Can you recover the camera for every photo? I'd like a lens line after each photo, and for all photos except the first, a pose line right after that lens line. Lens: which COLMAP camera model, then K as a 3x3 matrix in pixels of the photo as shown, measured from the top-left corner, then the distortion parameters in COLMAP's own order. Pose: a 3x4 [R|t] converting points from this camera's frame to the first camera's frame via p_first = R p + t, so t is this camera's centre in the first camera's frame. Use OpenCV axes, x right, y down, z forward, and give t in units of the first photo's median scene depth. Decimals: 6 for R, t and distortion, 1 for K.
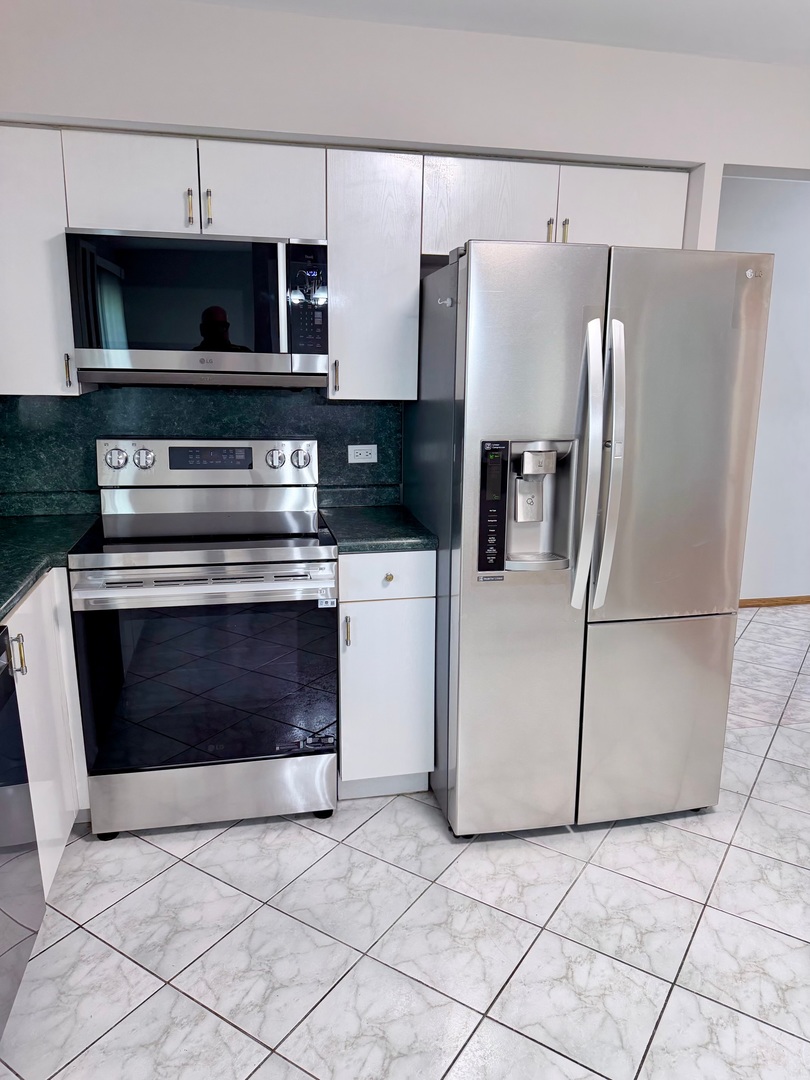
lens RADIAL K [[771.2, 0, 425.2], [0, 771.2, 554.8], [0, 0, 1]] dist [0.022319, -0.046680]
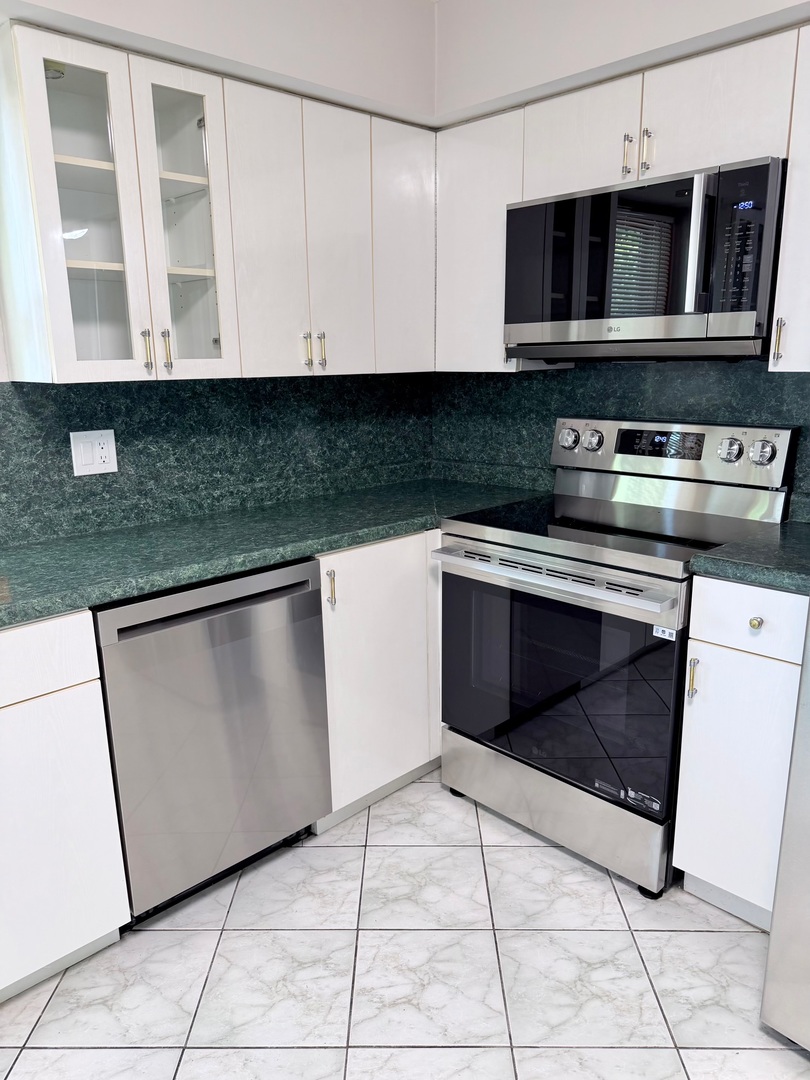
lens RADIAL K [[771.2, 0, 382.9], [0, 771.2, 555.7], [0, 0, 1]] dist [0.022319, -0.046680]
pose [[0.503083, 0.183218, -0.844594, 0.376261], [-0.180842, 0.977952, 0.104429, -0.043406], [0.845106, 0.100201, 0.525124, 0.341576]]
